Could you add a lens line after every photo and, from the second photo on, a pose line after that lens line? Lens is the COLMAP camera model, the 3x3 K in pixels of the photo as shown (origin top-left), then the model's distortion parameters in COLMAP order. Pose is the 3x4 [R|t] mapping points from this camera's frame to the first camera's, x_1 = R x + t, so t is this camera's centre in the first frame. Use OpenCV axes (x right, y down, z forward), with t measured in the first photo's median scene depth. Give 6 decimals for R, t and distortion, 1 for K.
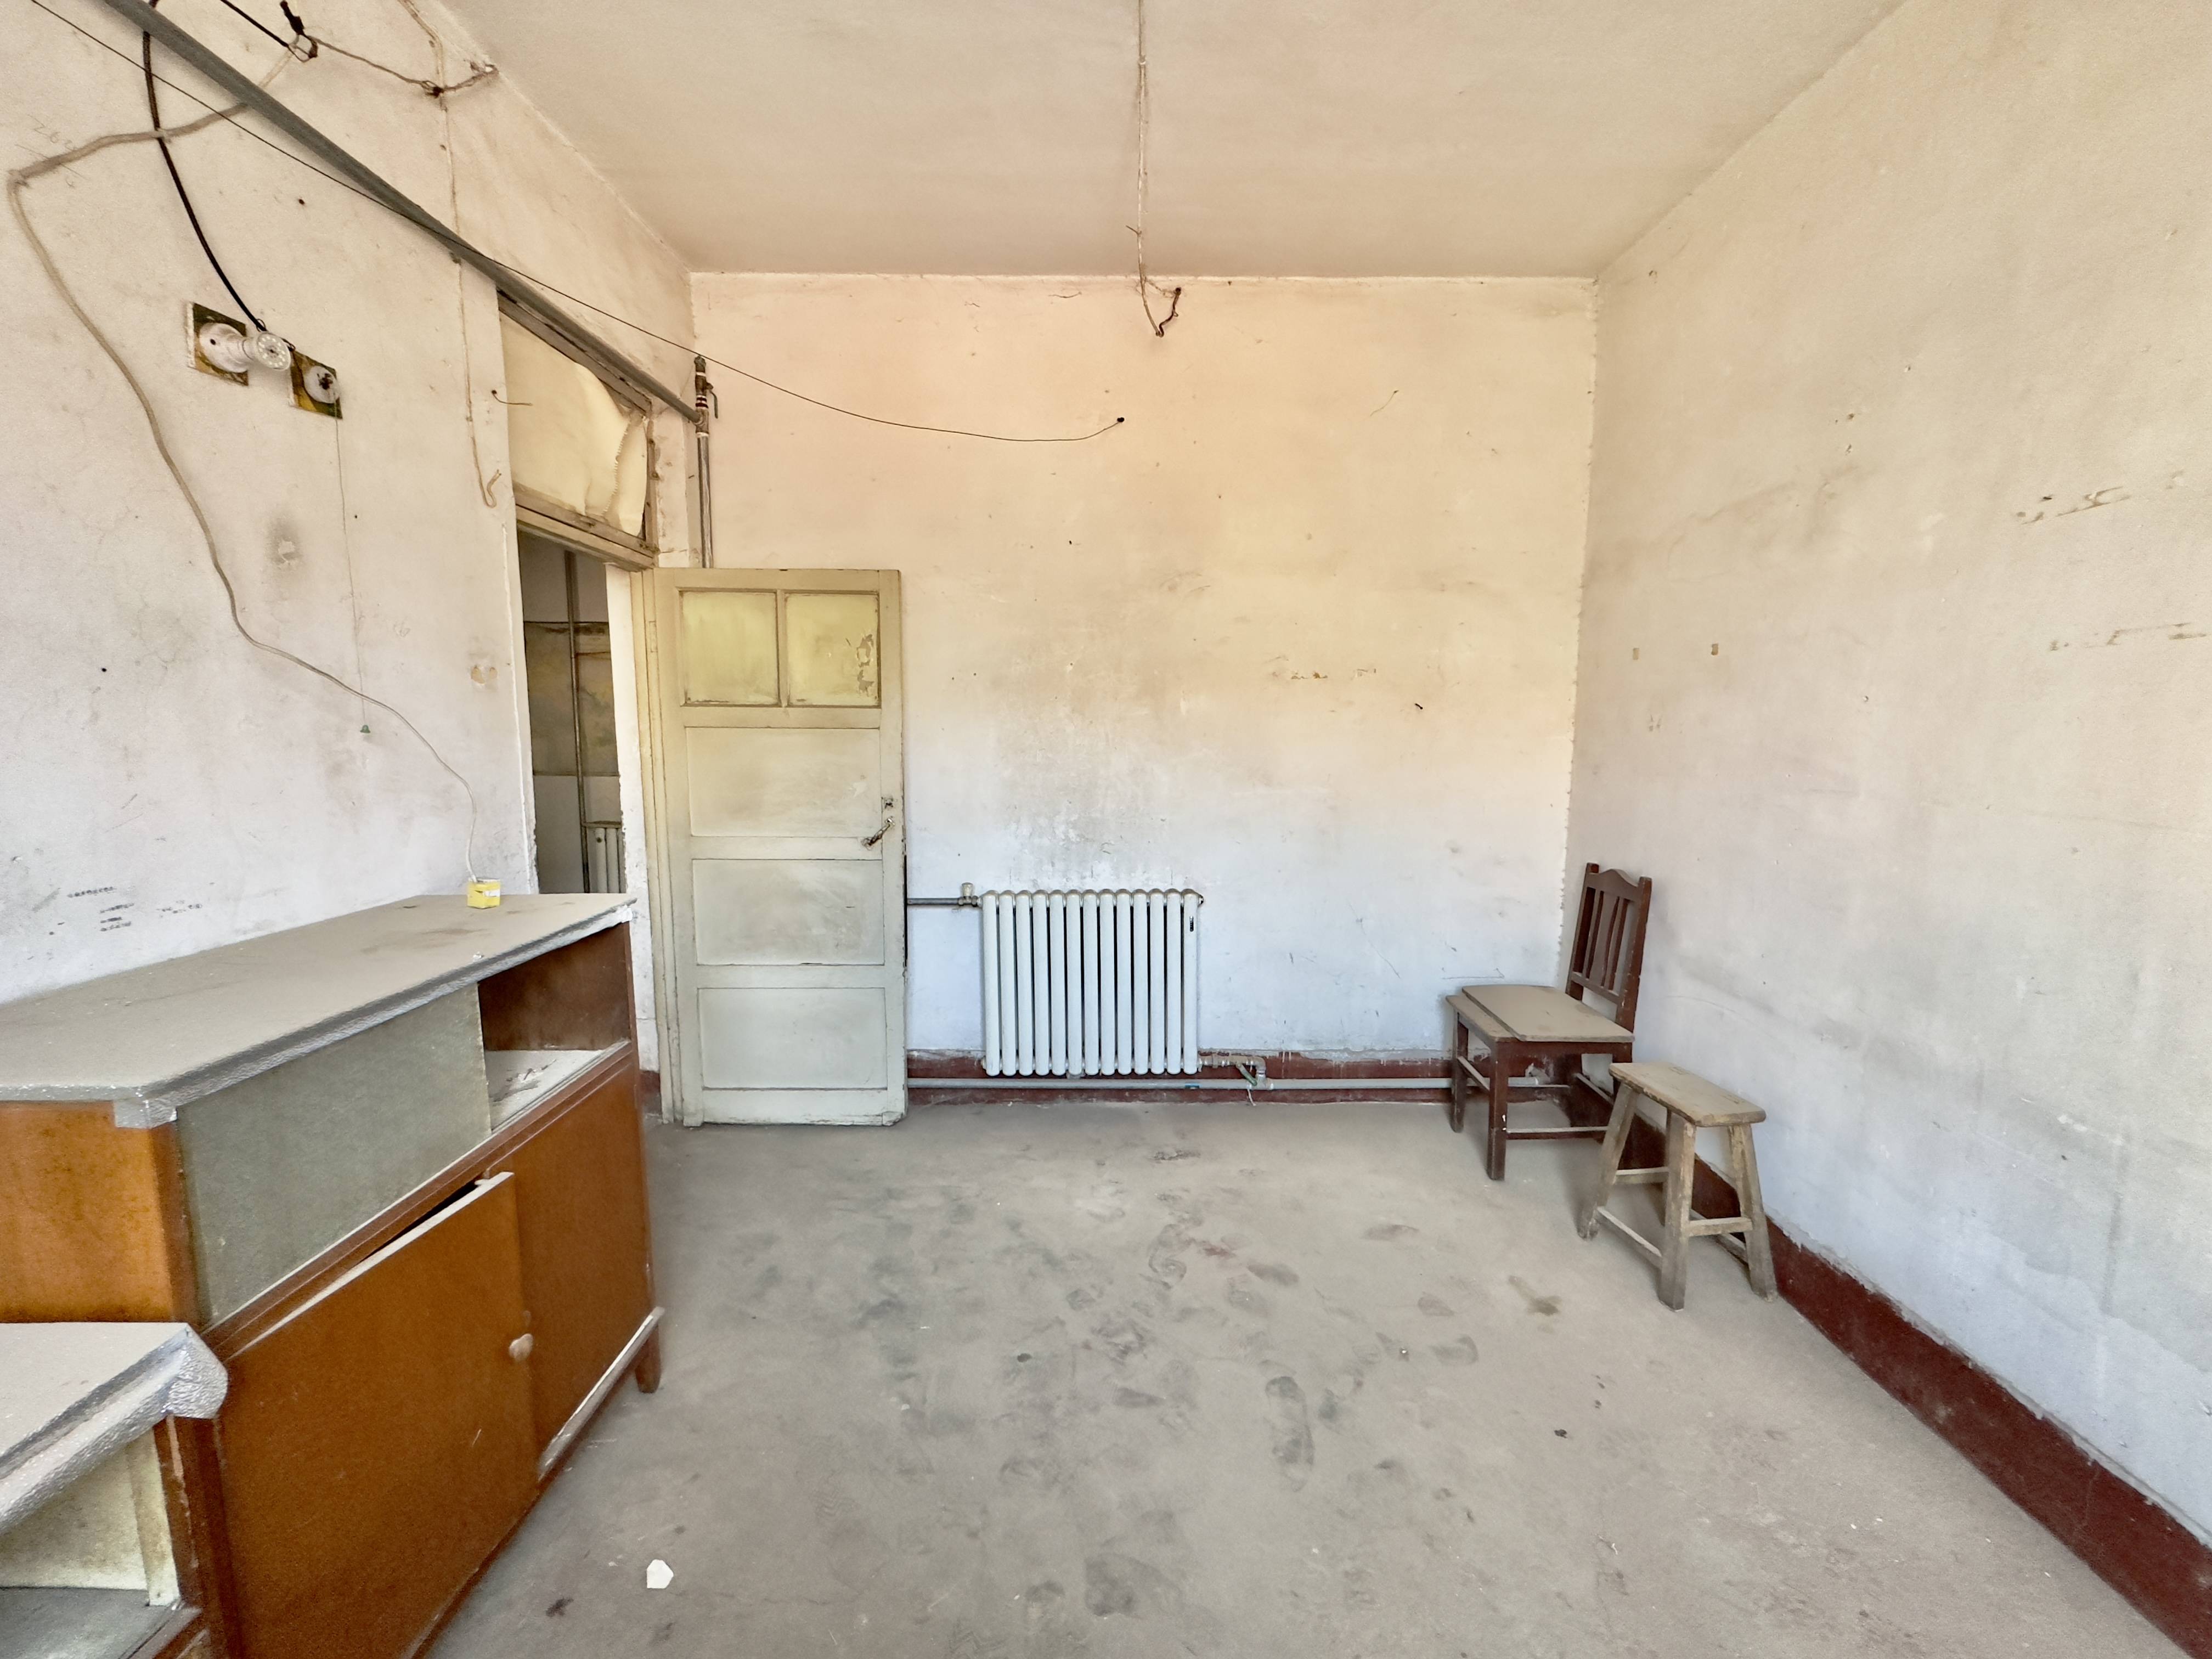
lens RADIAL K [[885.6, 0, 1103.8], [0, 885.6, 826.0], [0, 0, 1]] dist [-0.001141, -0.000142]
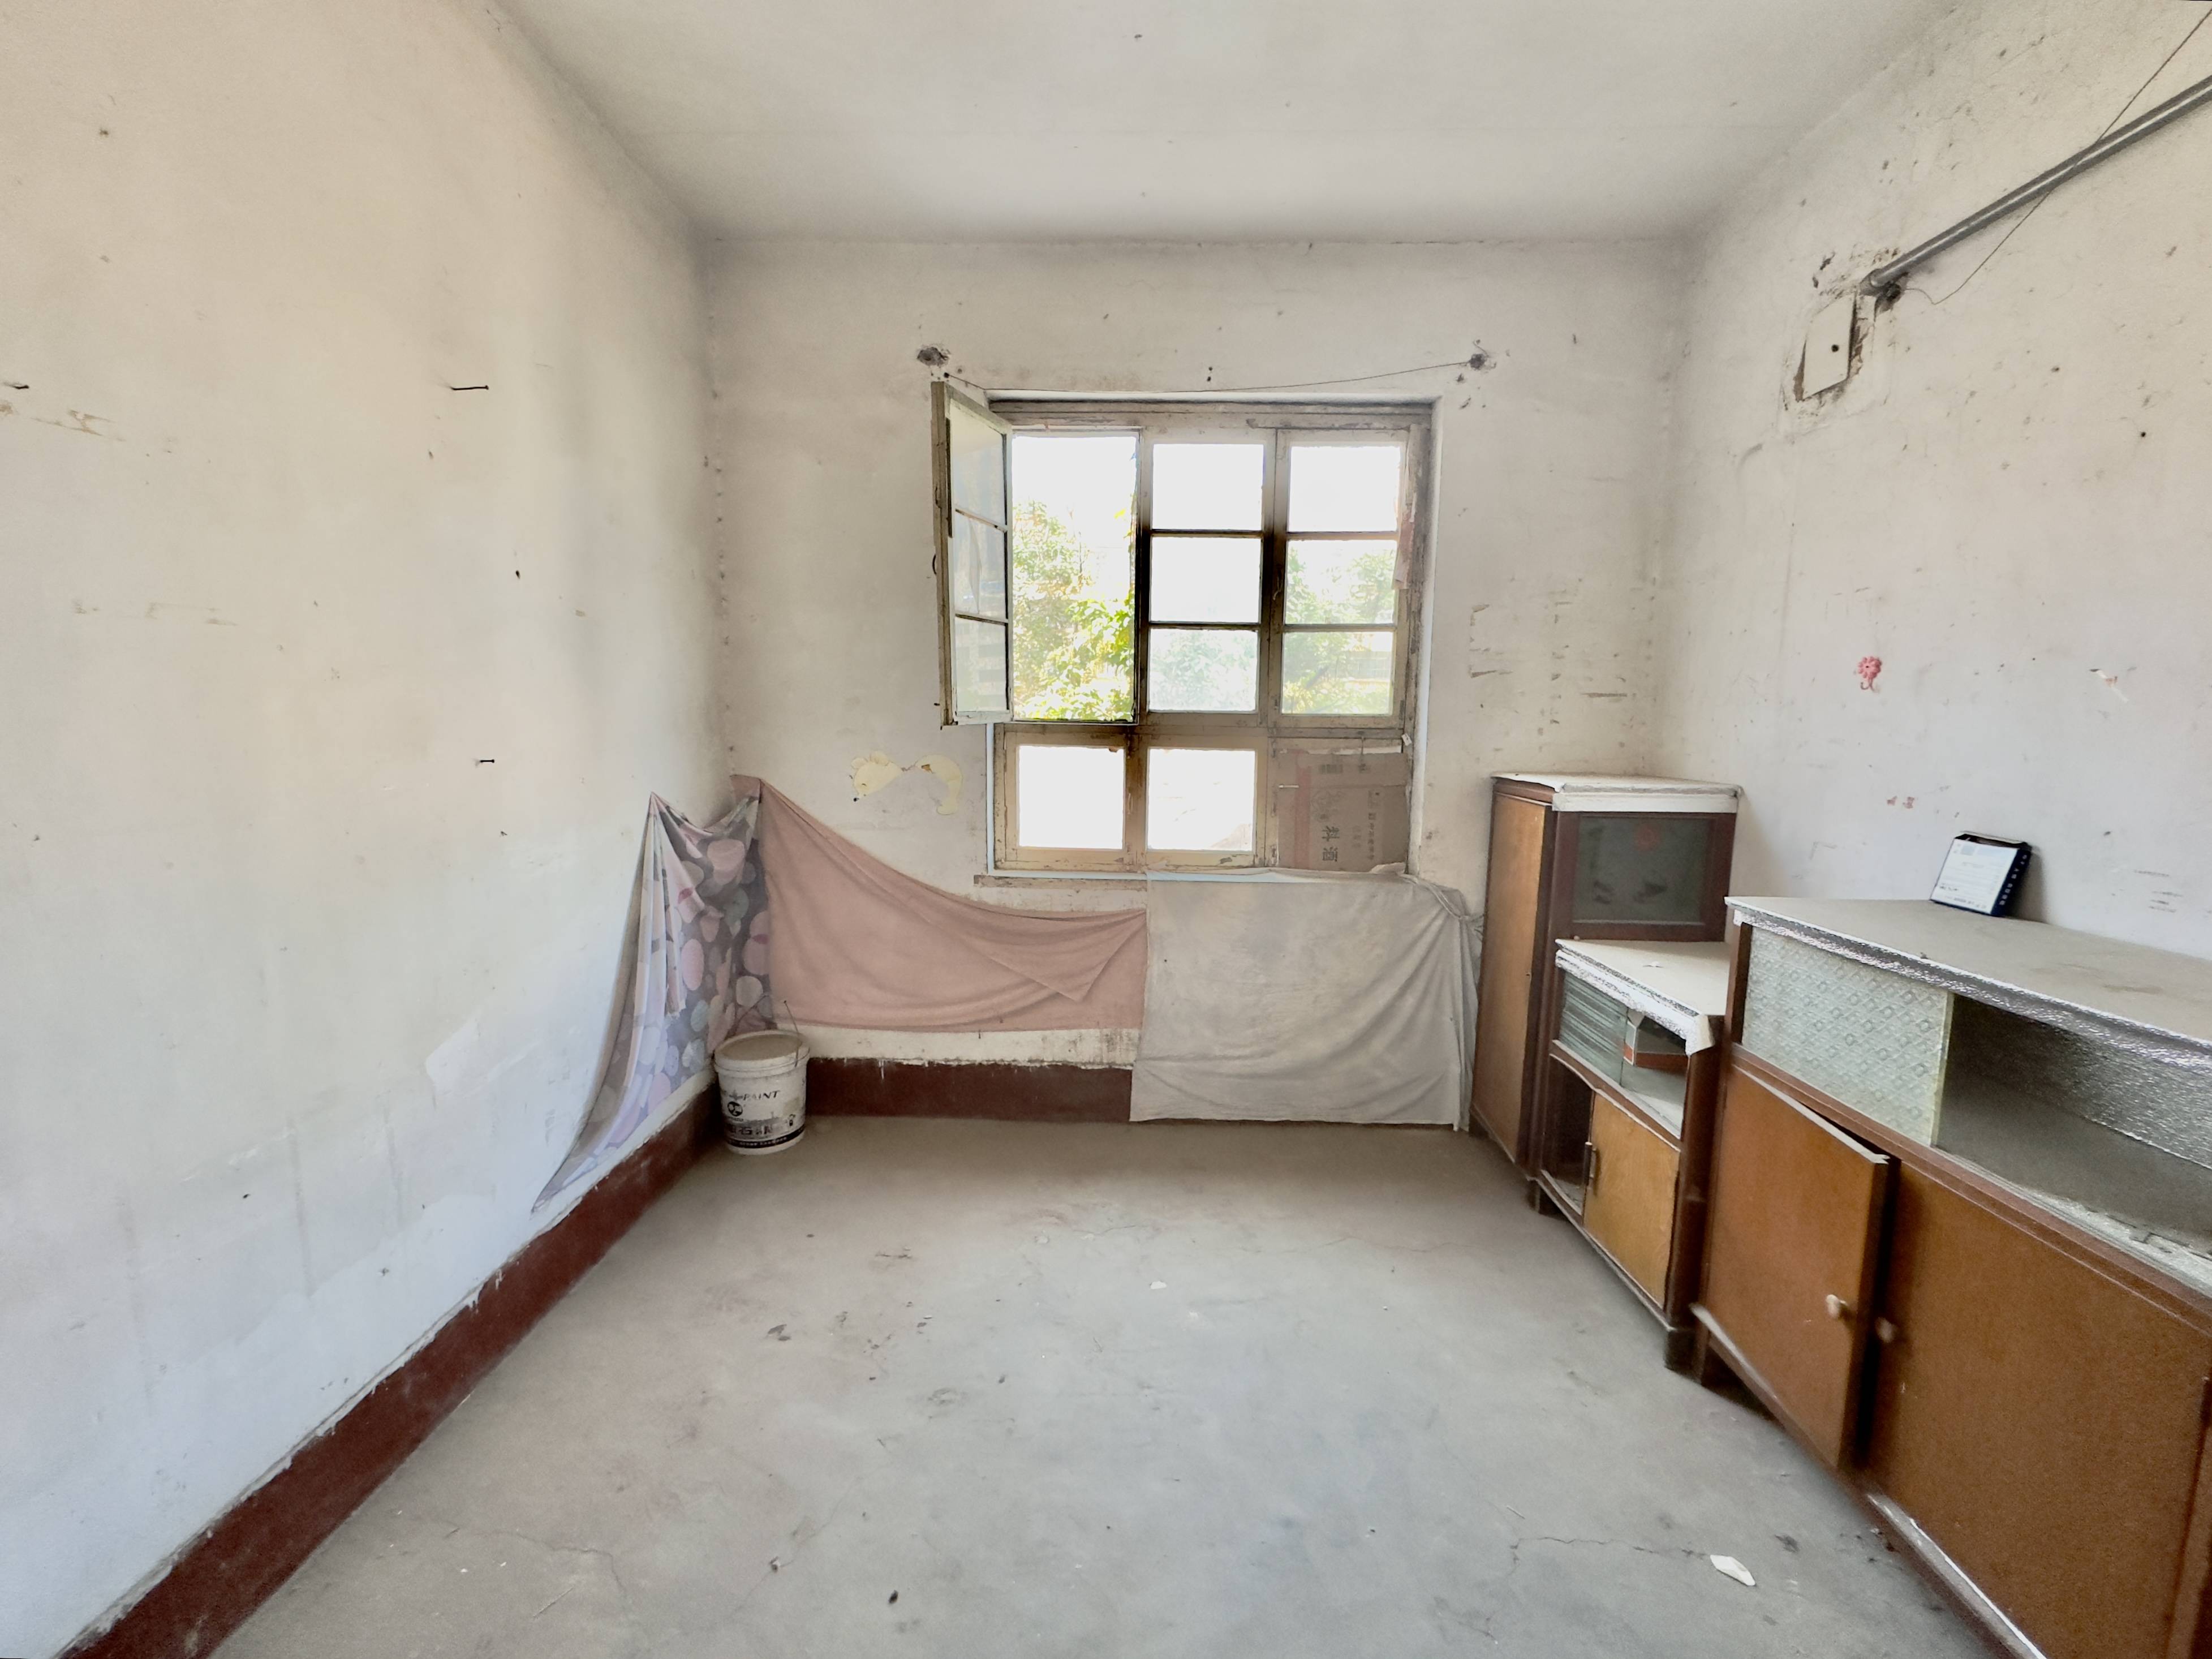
lens RADIAL K [[885.7, 0, 1107.5], [0, 885.7, 833.4], [0, 0, 1]] dist [-0.001141, -0.000142]
pose [[-0.999717, -0.013069, 0.019866, 0.207504], [-0.007783, 0.969252, 0.245948, -0.220910], [-0.022470, 0.245724, -0.969079, 1.846248]]
